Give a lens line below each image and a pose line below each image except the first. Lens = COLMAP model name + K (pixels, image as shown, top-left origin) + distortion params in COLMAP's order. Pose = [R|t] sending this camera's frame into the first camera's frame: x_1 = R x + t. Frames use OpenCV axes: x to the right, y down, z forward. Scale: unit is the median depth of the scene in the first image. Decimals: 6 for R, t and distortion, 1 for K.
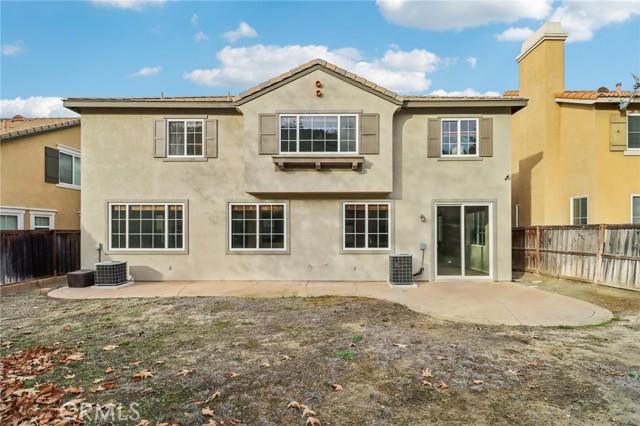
lens RADIAL K [[309.7, 0, 320.0], [0, 309.7, 213.0], [0, 0, 1]] dist [-0.002816, -0.001339]
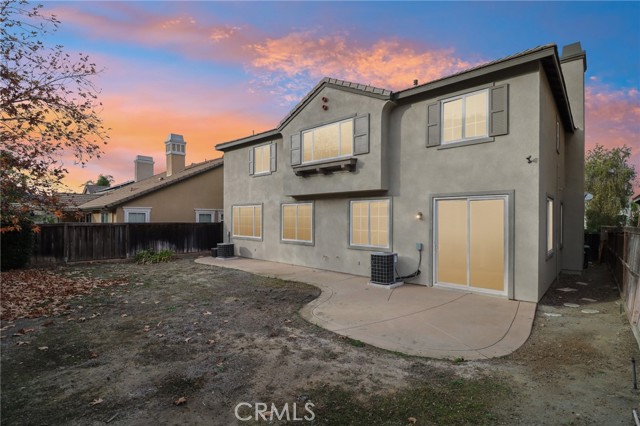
lens RADIAL K [[303.1, 0, 325.2], [0, 303.1, 202.3], [0, 0, 1]] dist [0.002176, -0.000388]
pose [[0.748373, -0.030141, -0.662593, 0.735301], [0.026074, 0.999532, -0.016018, -0.016062], [0.662765, -0.005289, 0.748809, 0.154796]]
